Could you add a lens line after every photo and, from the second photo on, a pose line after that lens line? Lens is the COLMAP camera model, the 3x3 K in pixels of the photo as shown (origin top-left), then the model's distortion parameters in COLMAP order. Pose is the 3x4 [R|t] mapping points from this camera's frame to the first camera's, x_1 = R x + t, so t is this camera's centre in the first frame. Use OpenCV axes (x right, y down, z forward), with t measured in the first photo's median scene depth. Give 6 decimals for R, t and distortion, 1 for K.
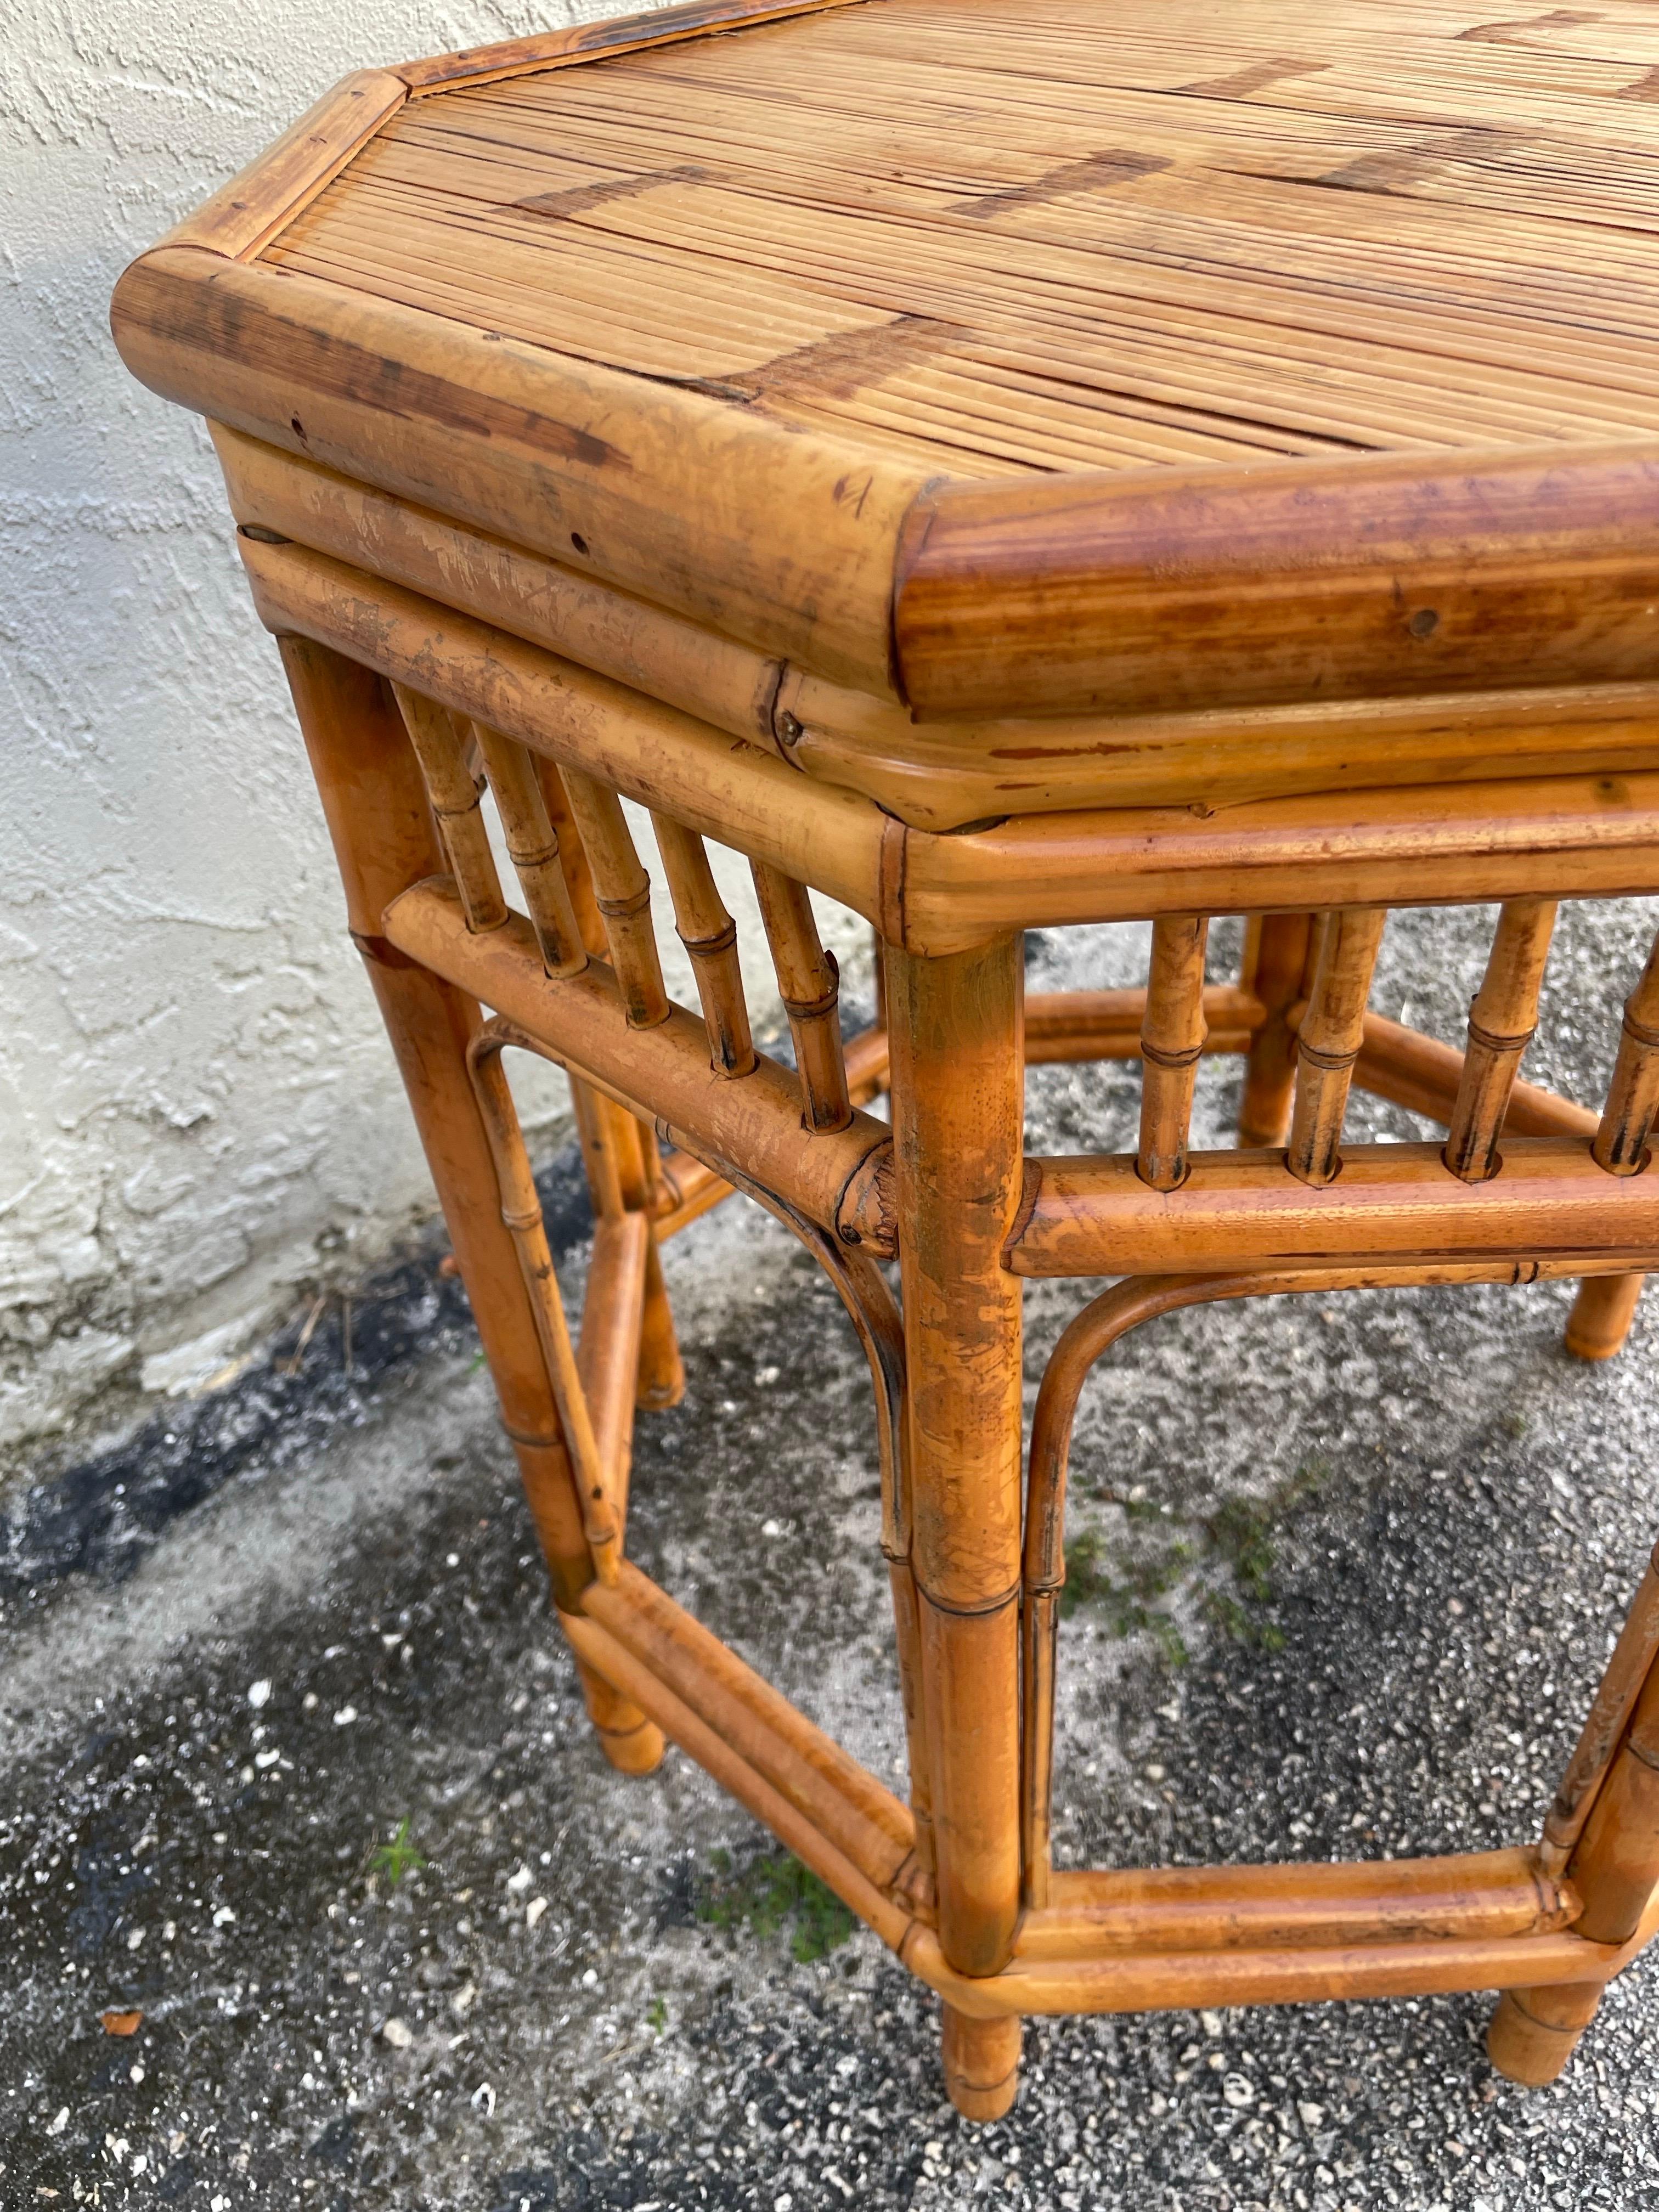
lens RADIAL K [[1719.1, 0, 863.3], [0, 1719.1, 1116.2], [0, 0, 1]] dist [0.064467, -0.108963]
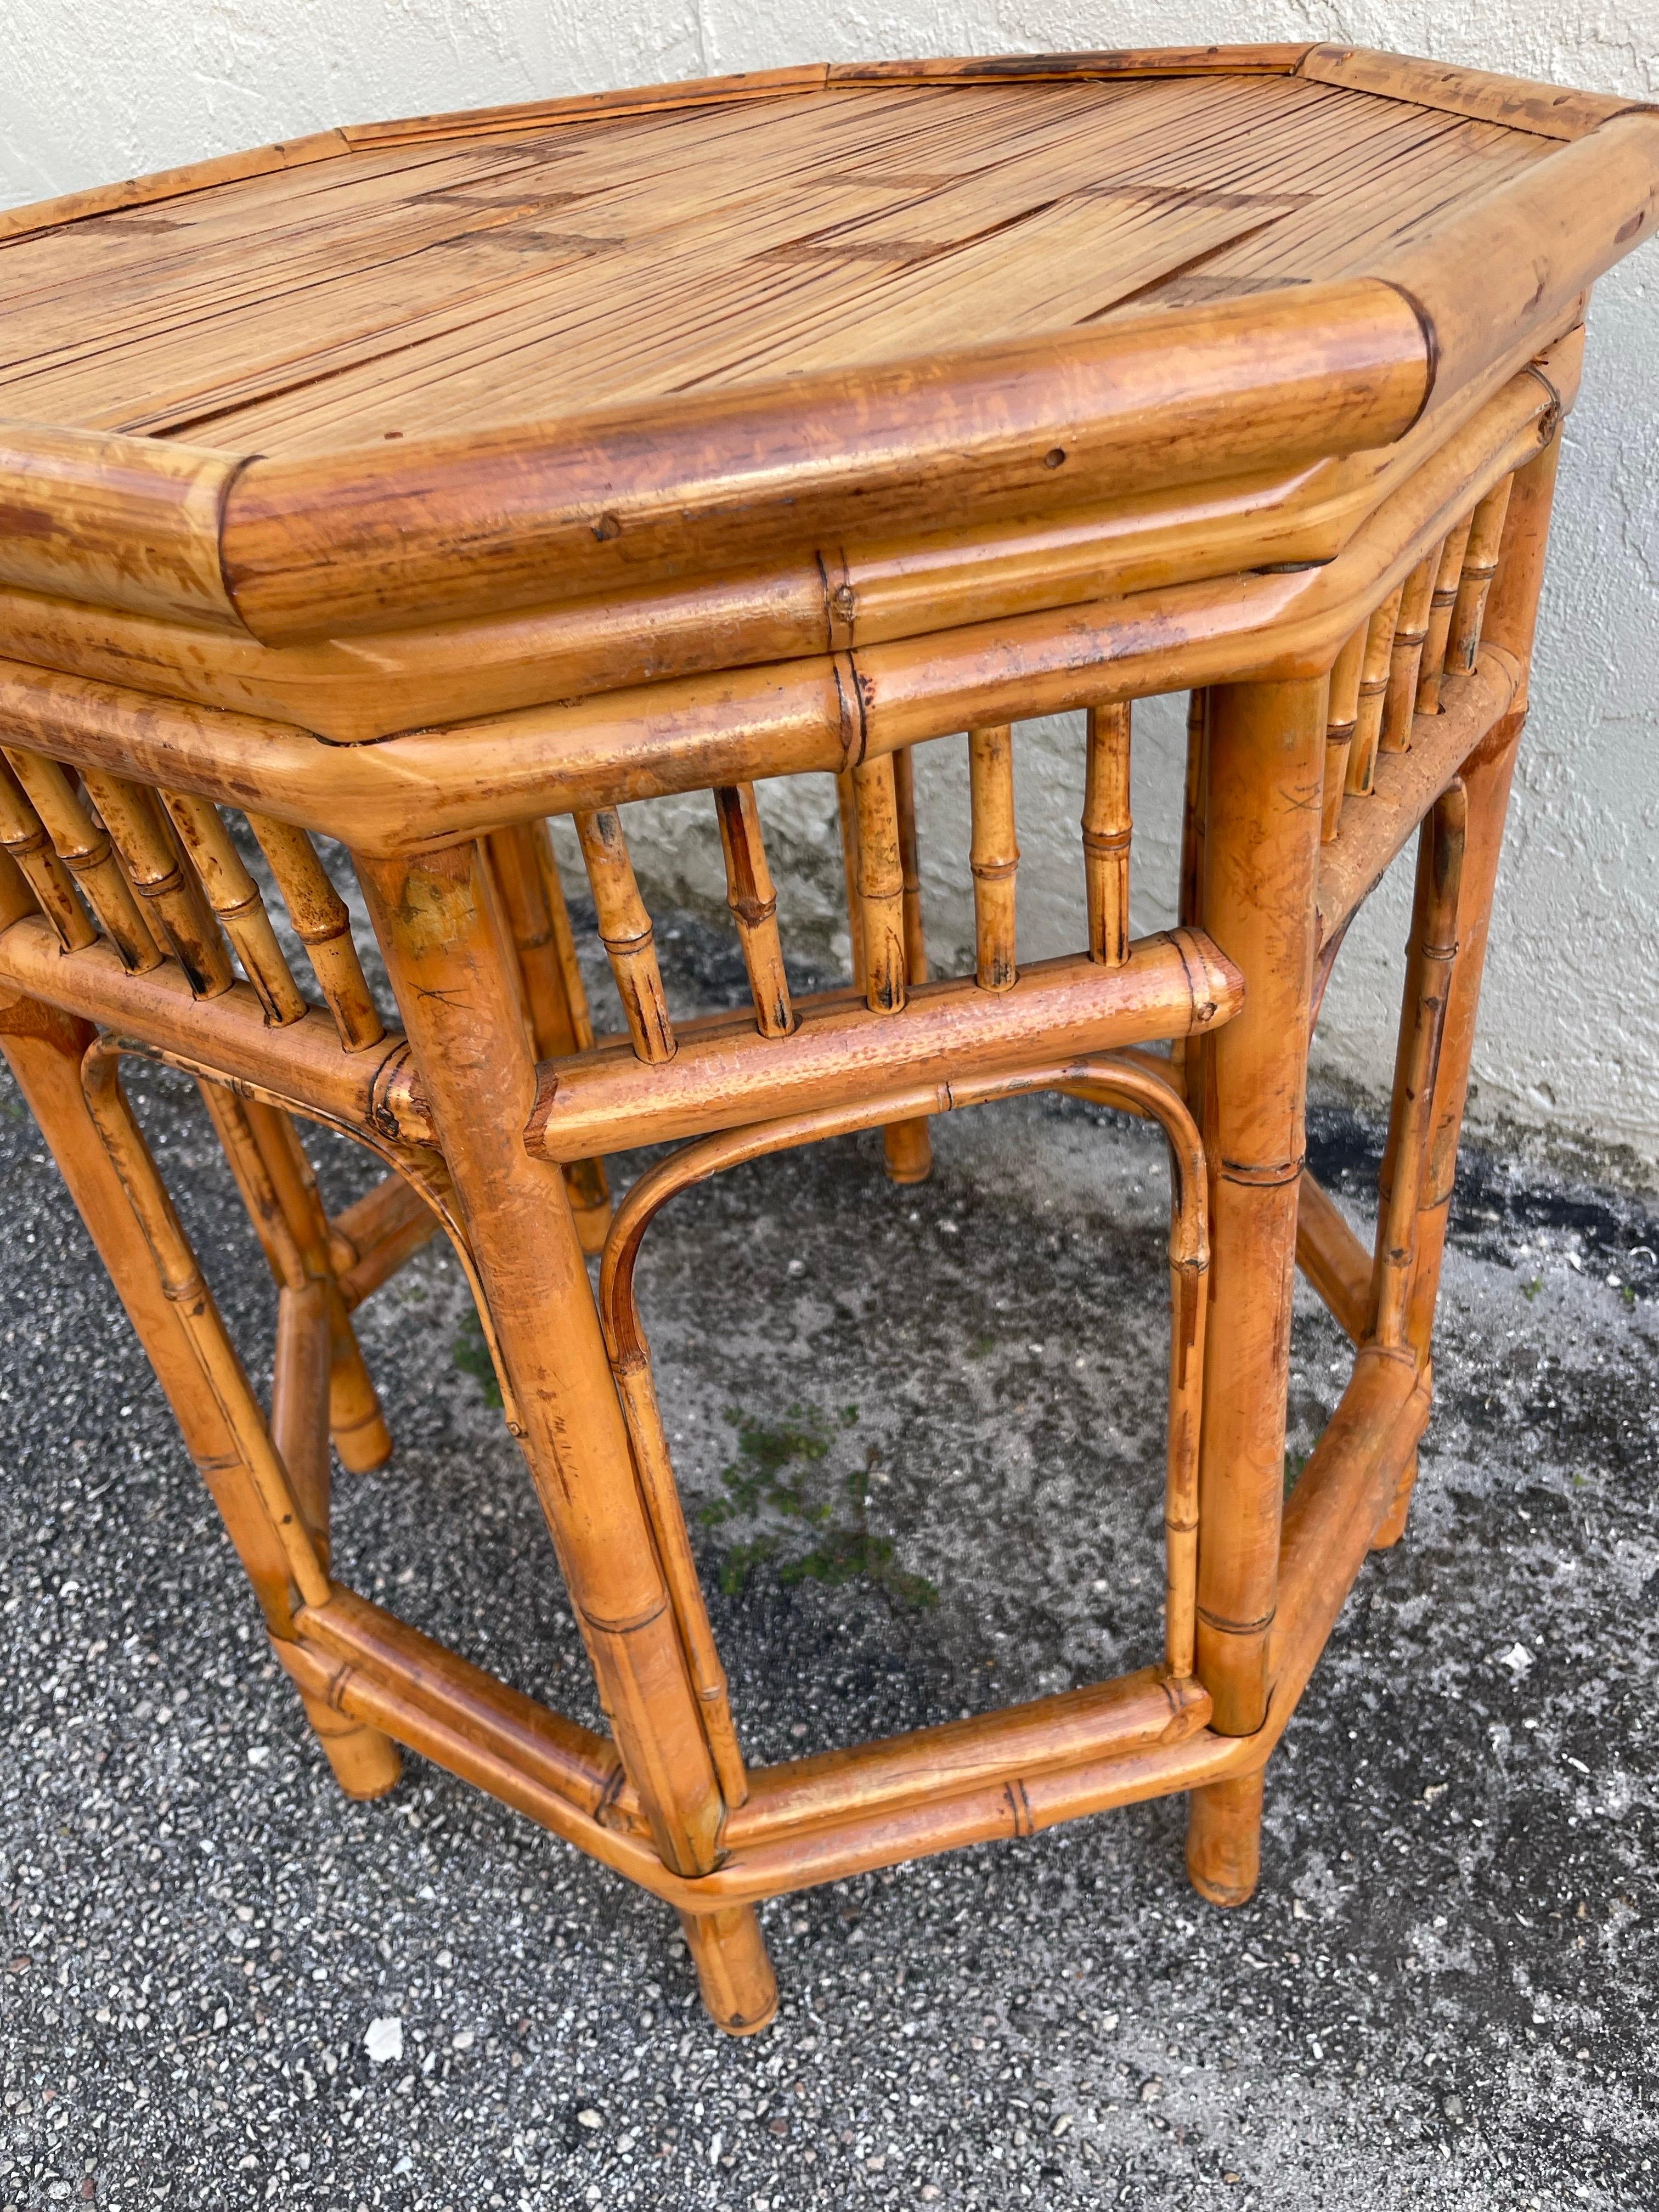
lens RADIAL K [[1708.0, 0, 819.2], [0, 1708.0, 1123.8], [0, 0, 1]] dist [0.070404, -0.111497]
pose [[0.194536, 0.609971, -0.768174, 0.996511], [-0.564715, 0.709977, 0.420748, -0.431427], [0.802030, 0.351949, 0.482576, 0.459830]]
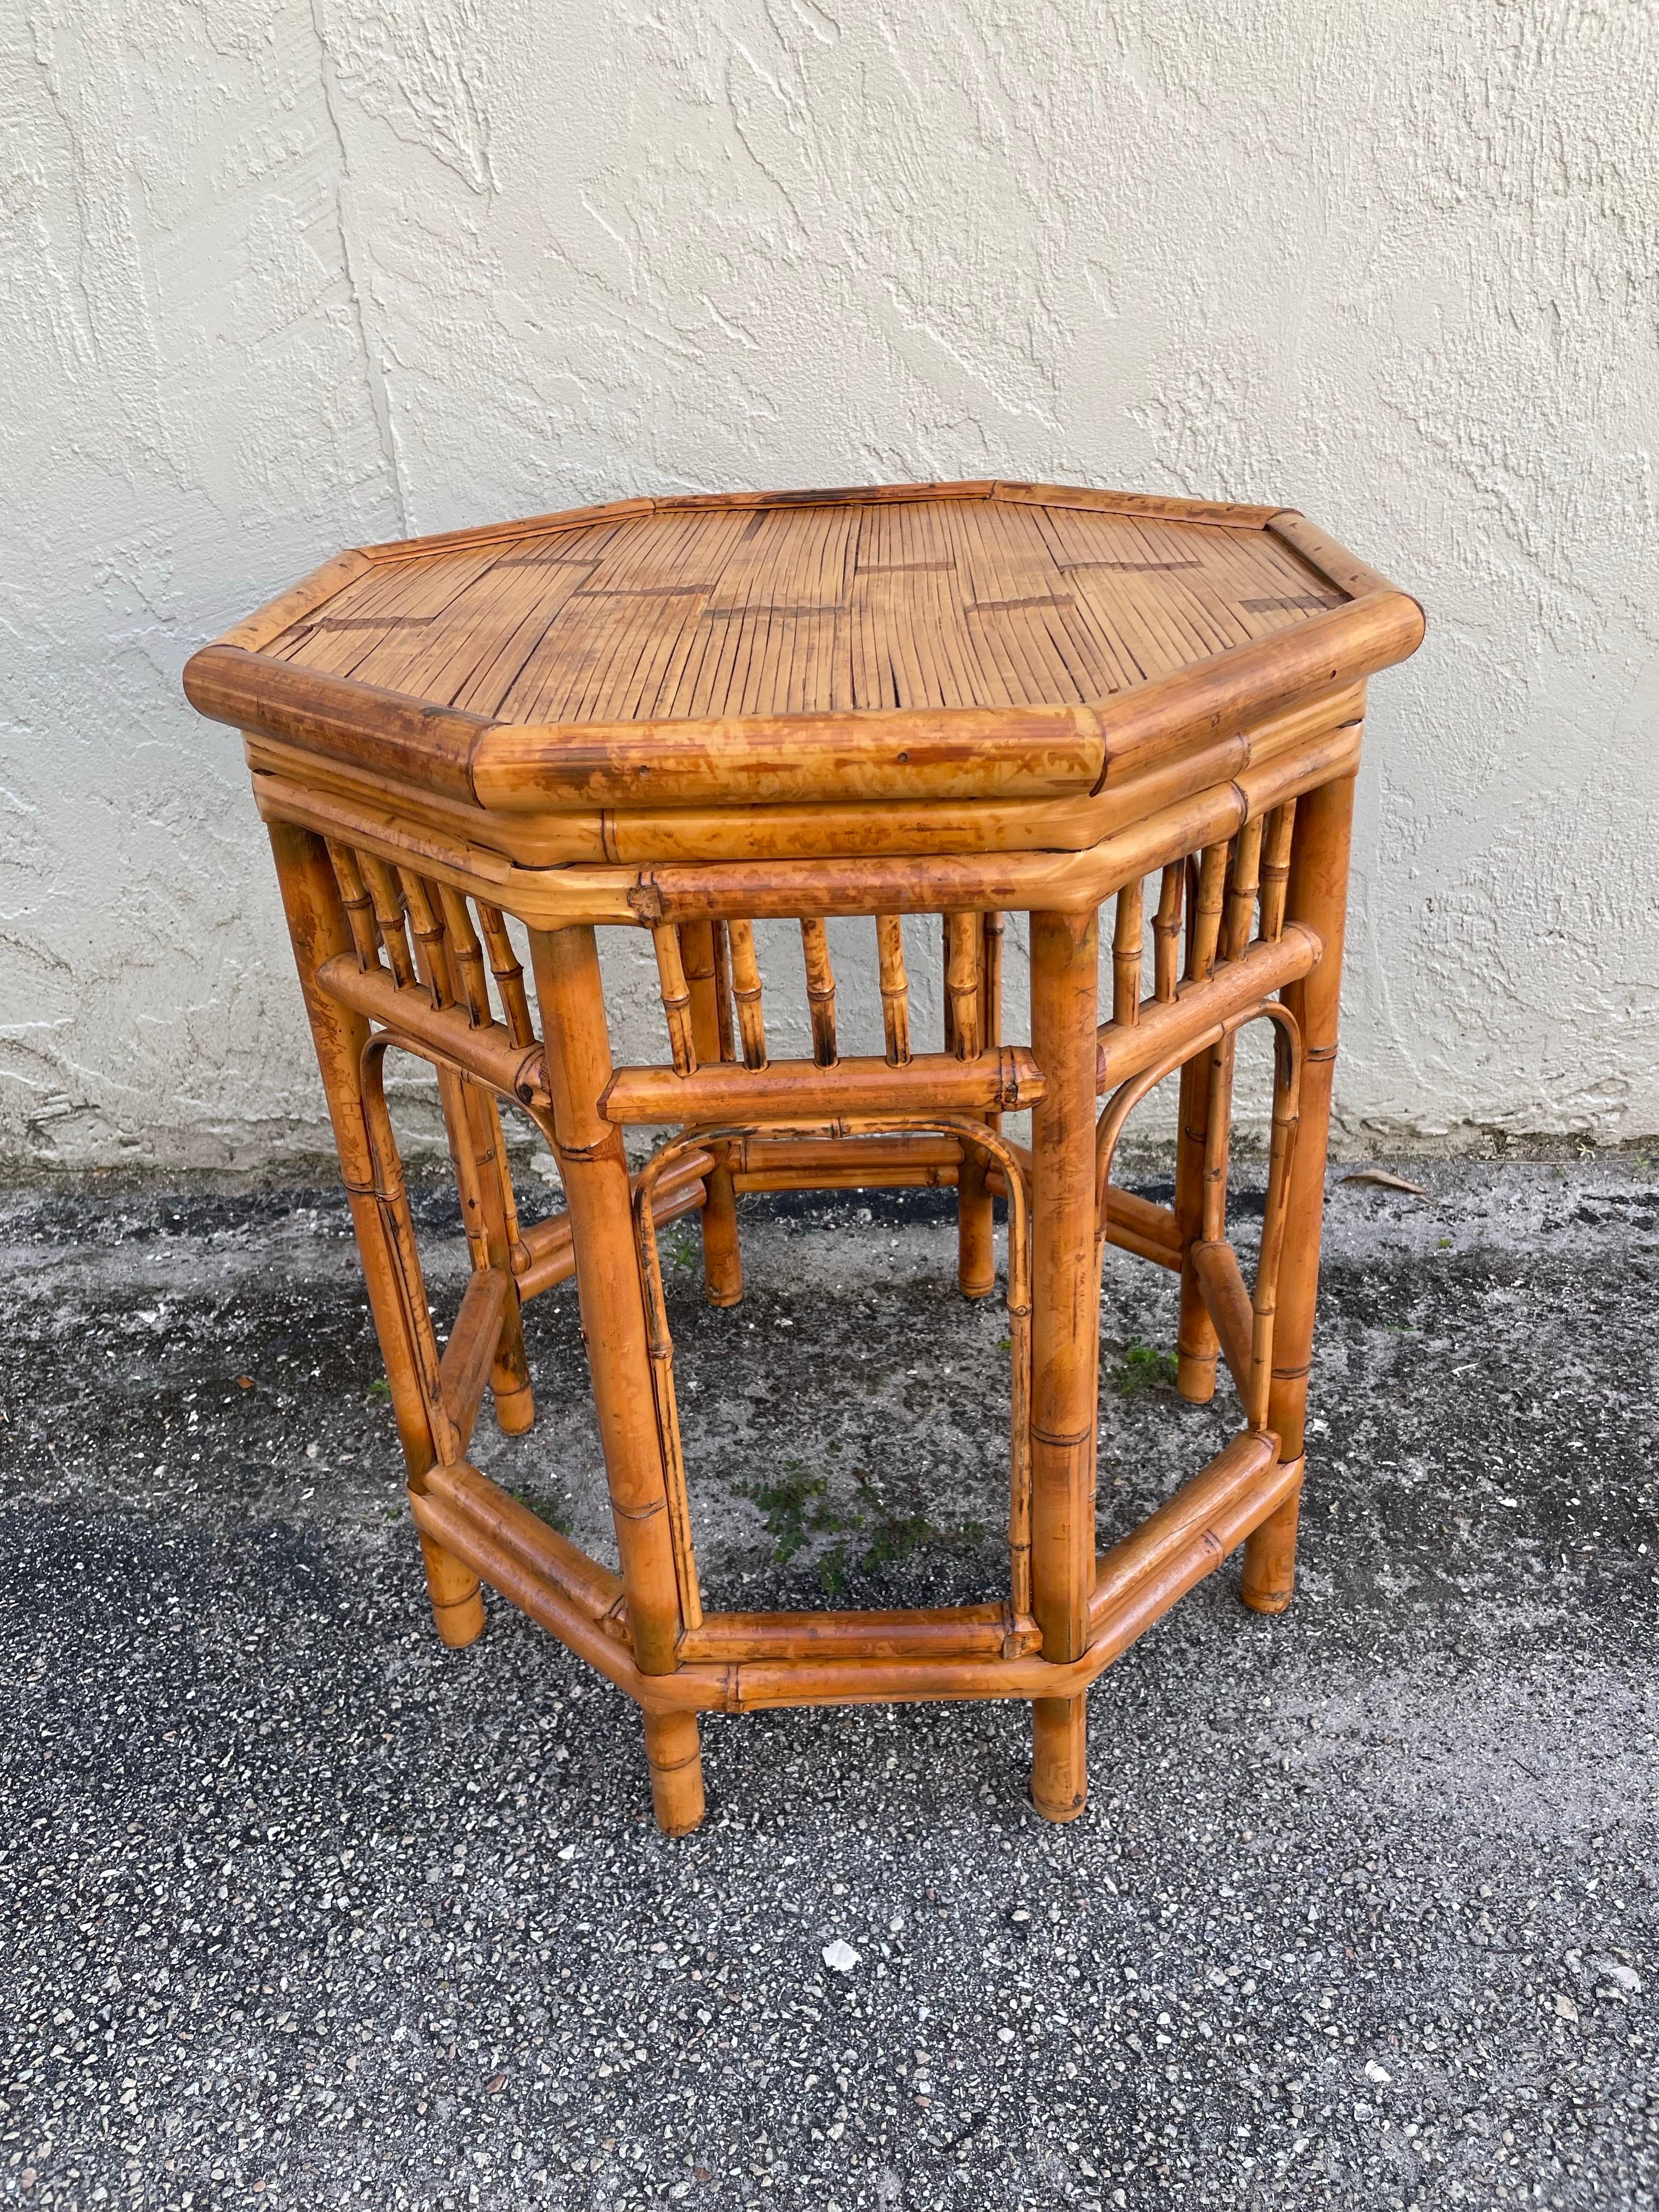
lens RADIAL K [[1708.0, 0, 851.9], [0, 1708.0, 1086.9], [0, 0, 1]] dist [0.070404, -0.111497]
pose [[0.699679, 0.348320, -0.623796, 1.061587], [-0.455122, 0.890329, -0.013338, -0.043290], [0.550739, 0.293235, 0.781473, -0.202342]]
